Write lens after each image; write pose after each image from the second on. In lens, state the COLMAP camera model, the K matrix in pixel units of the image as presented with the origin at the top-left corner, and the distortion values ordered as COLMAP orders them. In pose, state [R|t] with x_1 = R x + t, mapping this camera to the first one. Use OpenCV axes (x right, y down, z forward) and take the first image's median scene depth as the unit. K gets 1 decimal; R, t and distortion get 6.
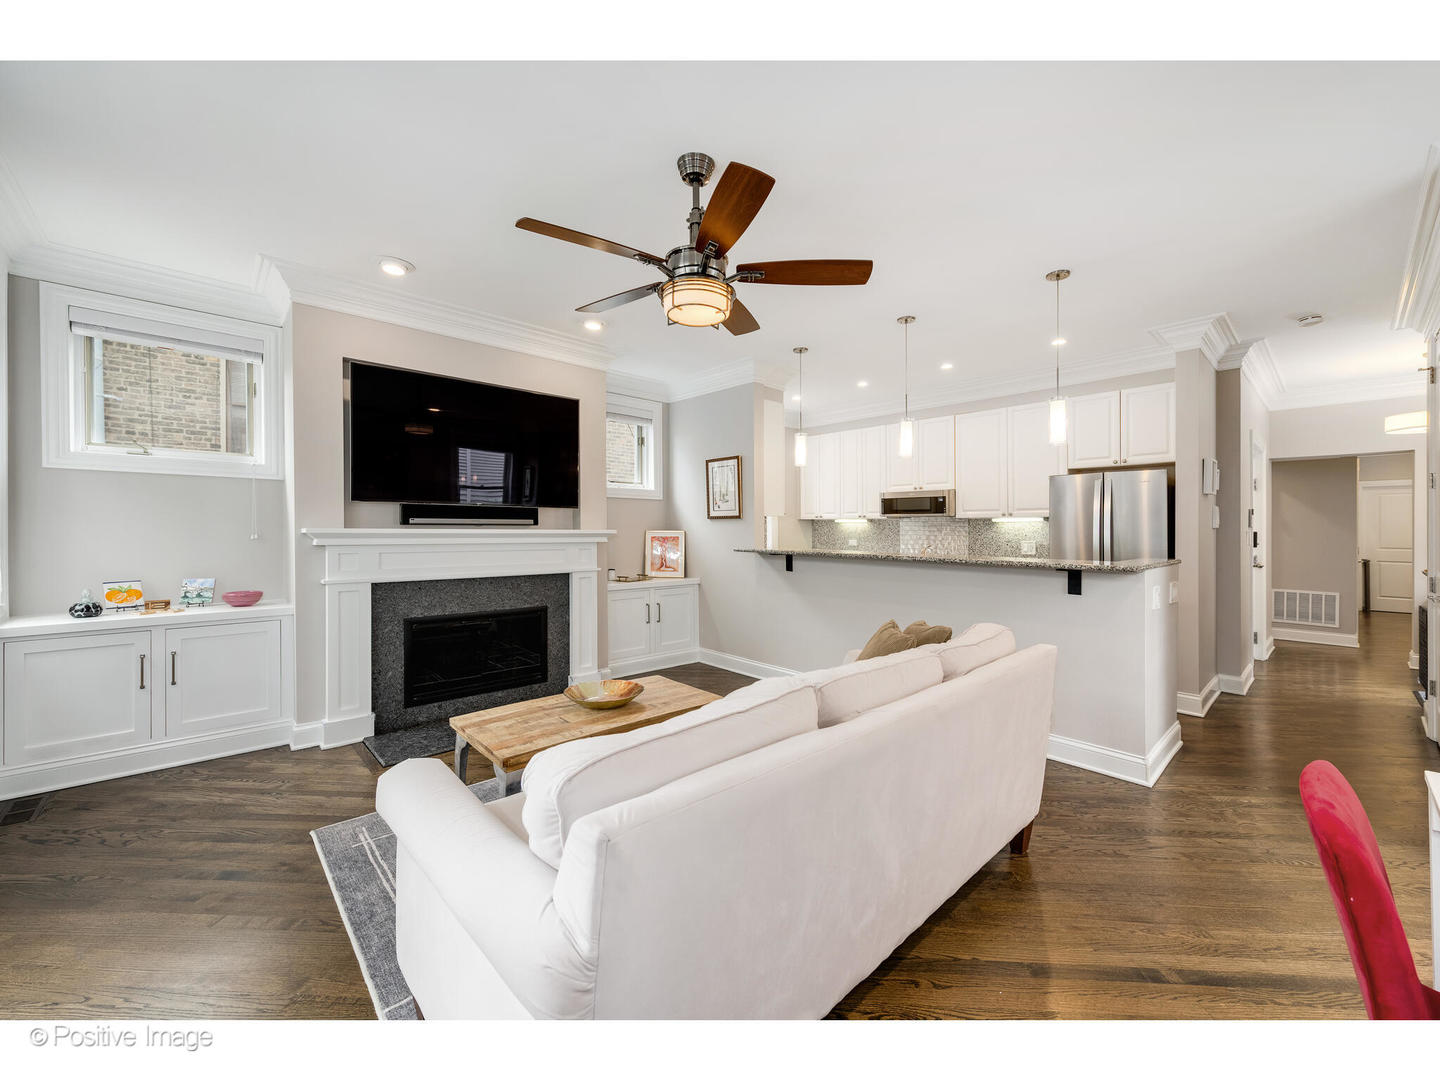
lens RADIAL K [[569.9, 0, 719.9], [0, 569.9, 535.1], [0, 0, 1]] dist [0.010057, -0.001273]
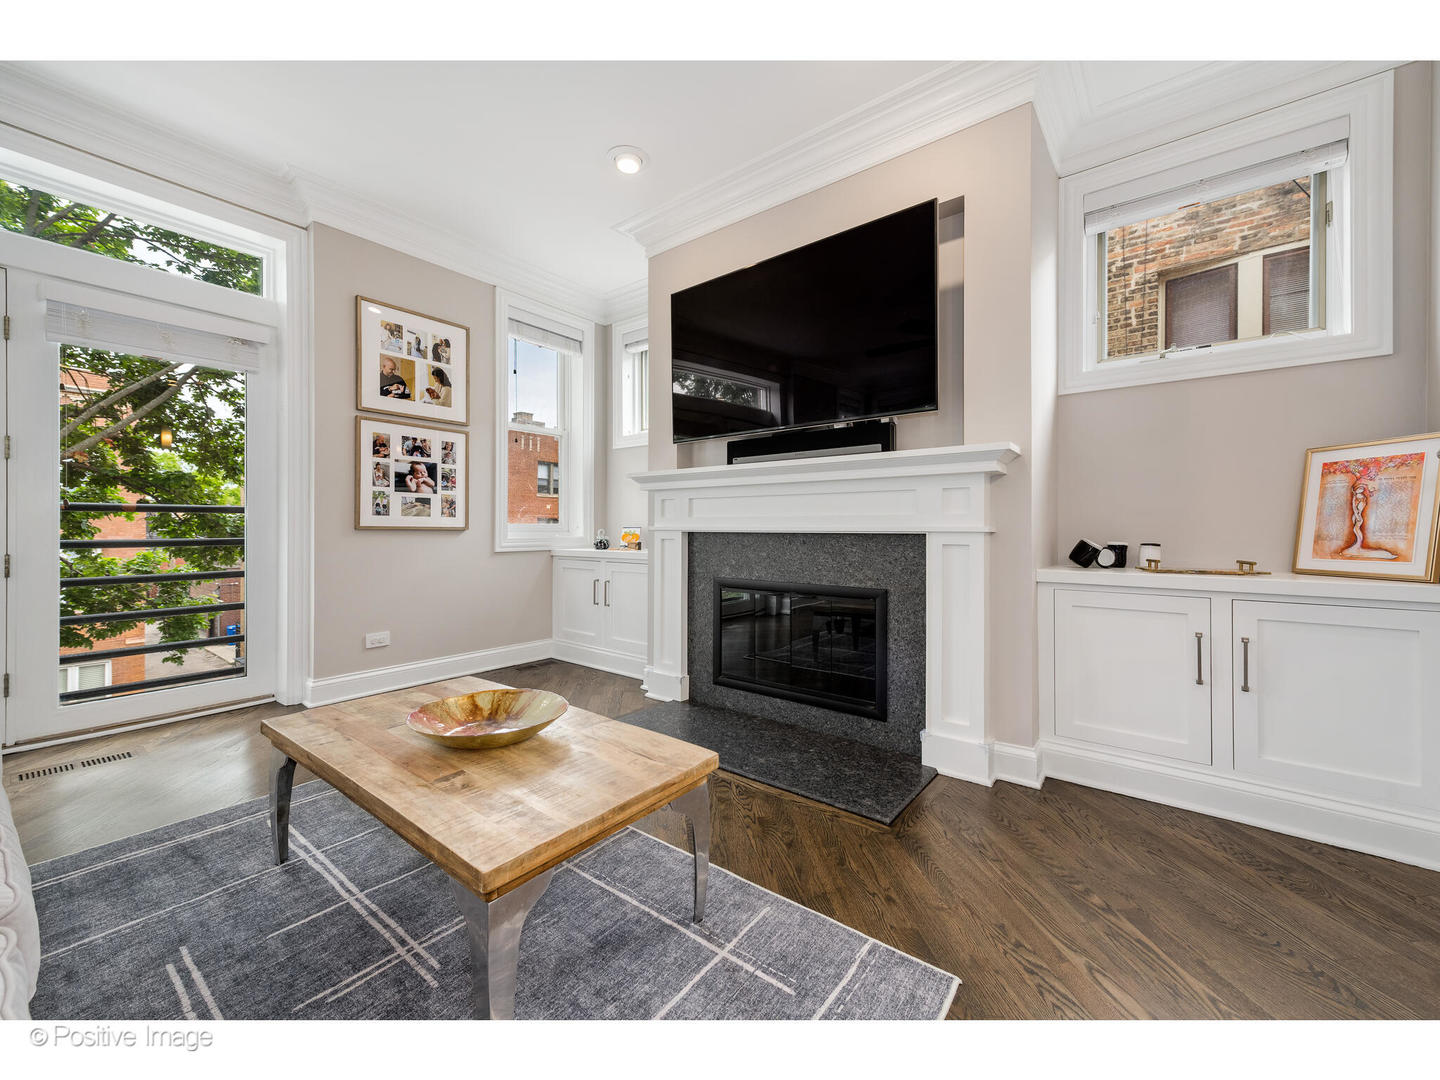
lens RADIAL K [[569.9, 0, 727.7], [0, 569.9, 528.7], [0, 0, 1]] dist [0.010057, -0.001273]
pose [[0.169959, -0.007996, -0.985419, 0.217404], [-0.014837, 0.999833, -0.010672, 0.066386], [0.985339, 0.016435, 0.169812, 0.692505]]
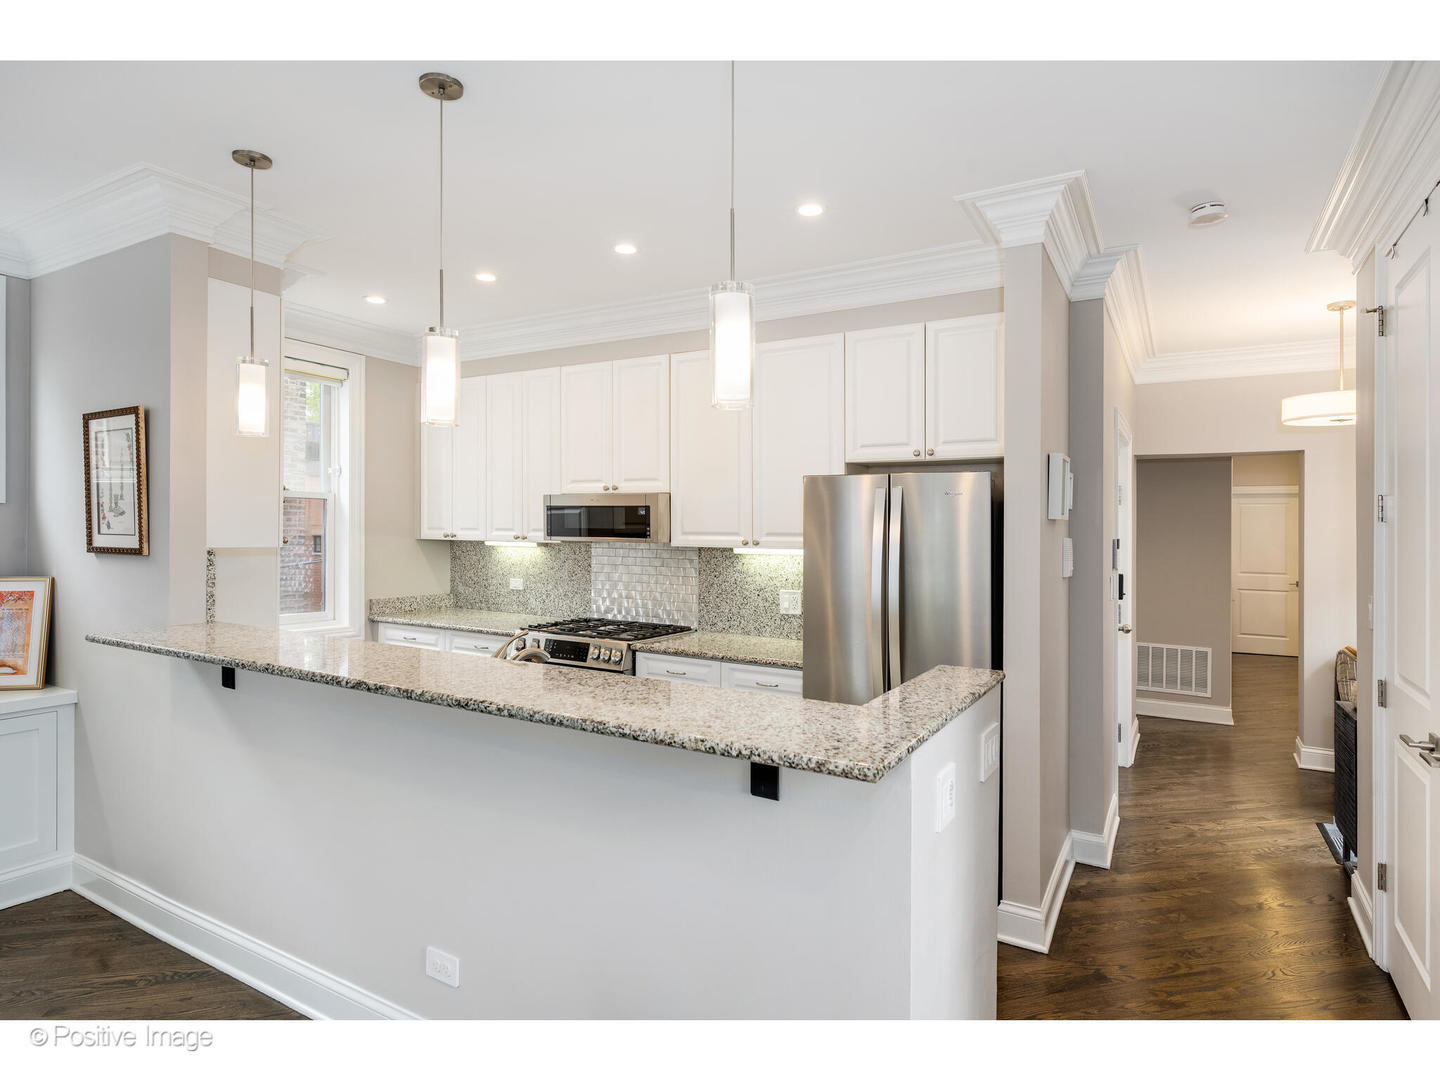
lens RADIAL K [[795.0, 0, 722.6], [0, 795.0, 536.1], [0, 0, 1]] dist [0.007388, 0.000239]
pose [[0.955308, 0.002753, 0.295599, 0.297358], [-0.003244, 0.999994, 0.001172, -0.050291], [-0.295594, -0.002079, 0.955311, 0.339744]]
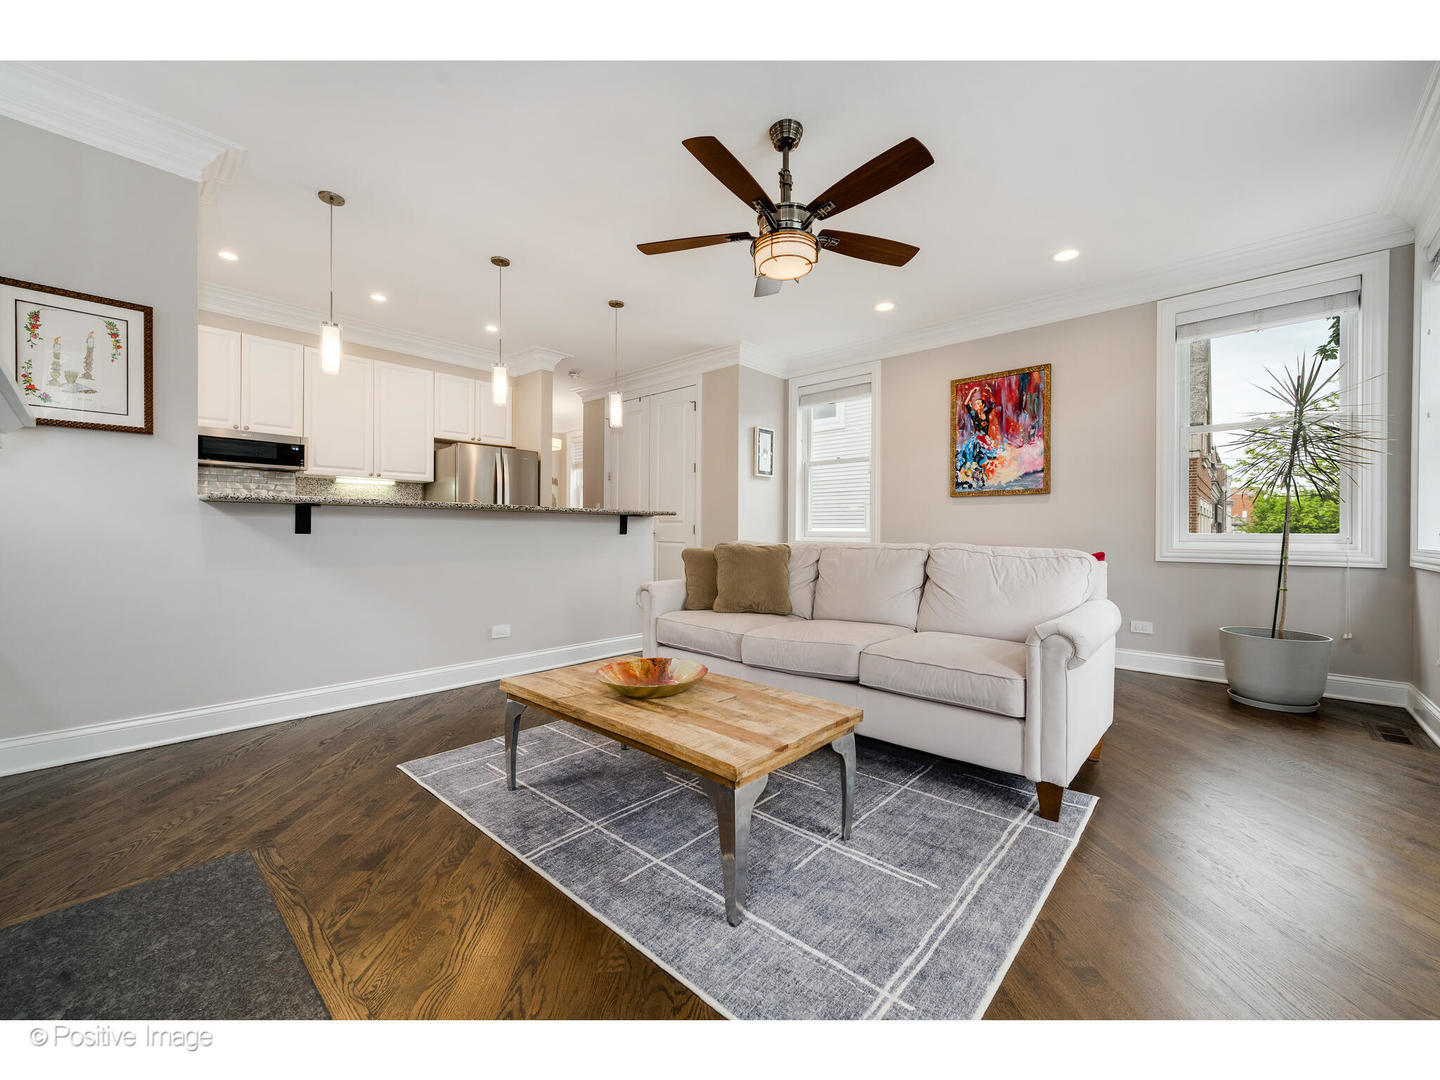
lens RADIAL K [[569.9, 0, 723.1], [0, 569.9, 542.6], [0, 0, 1]] dist [0.010057, -0.001273]
pose [[-0.087445, -0.028596, 0.995759, -0.555427], [0.005852, 0.999556, 0.029219, 0.058574], [-0.996152, 0.008383, -0.087239, 0.600046]]
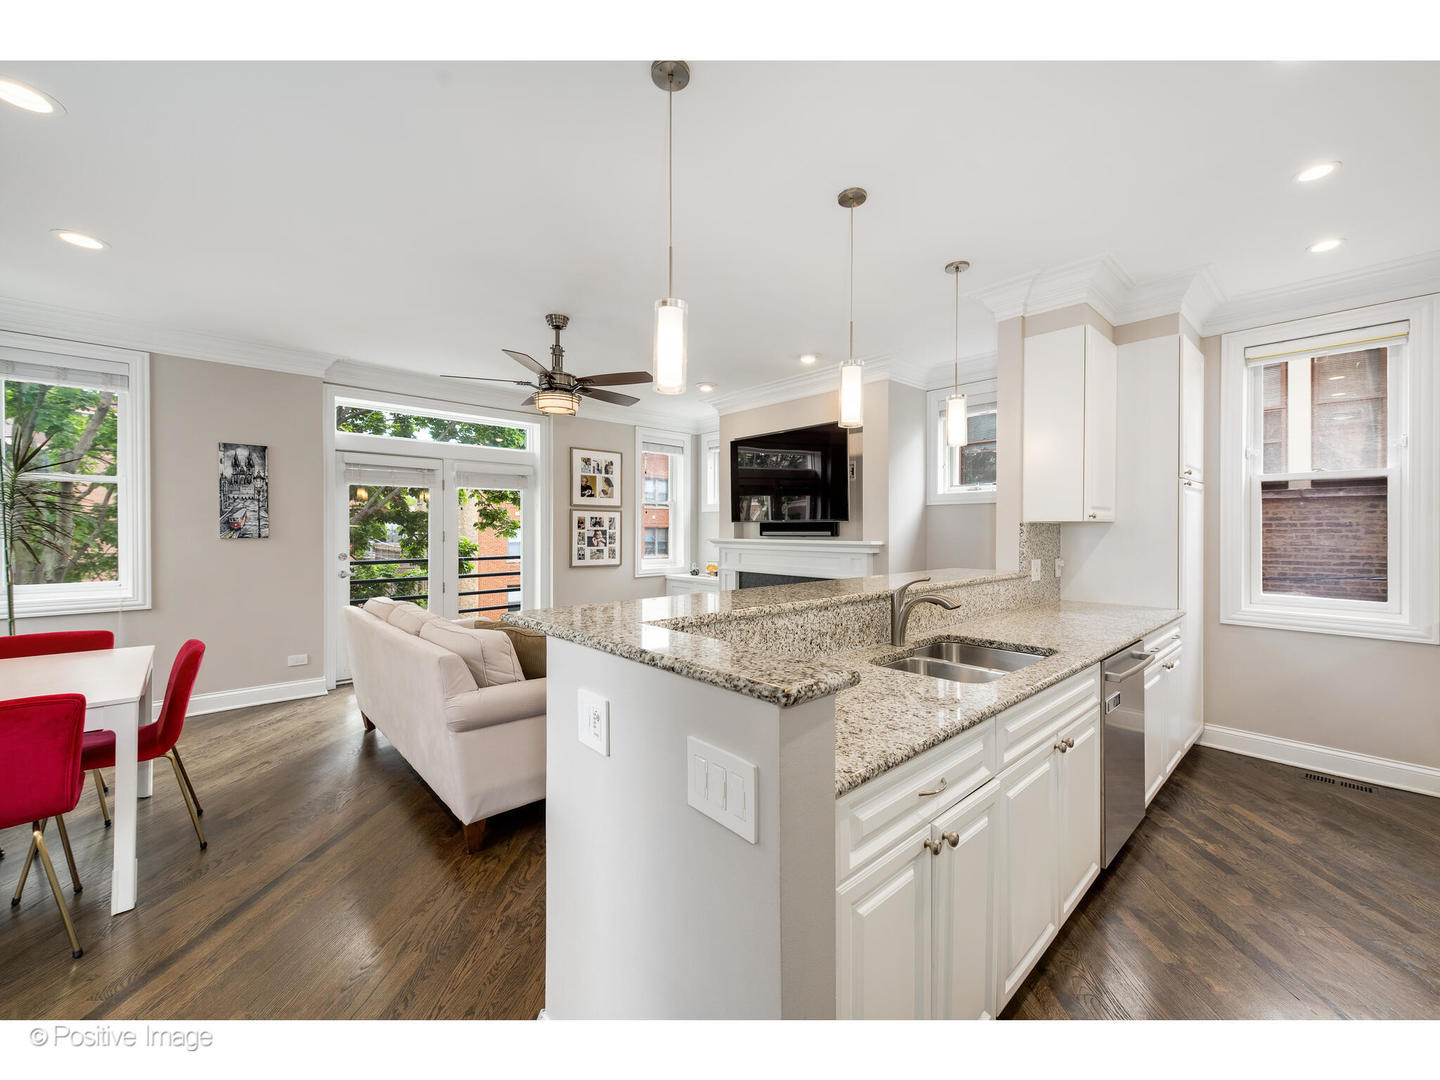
lens RADIAL K [[569.9, 0, 725.6], [0, 569.9, 536.8], [0, 0, 1]] dist [0.010057, -0.001273]
pose [[-0.001574, 0.003486, -0.999993, 0.785750], [-0.014570, 0.999888, 0.003509, -0.015188], [0.999893, 0.014576, -0.001523, 0.730133]]
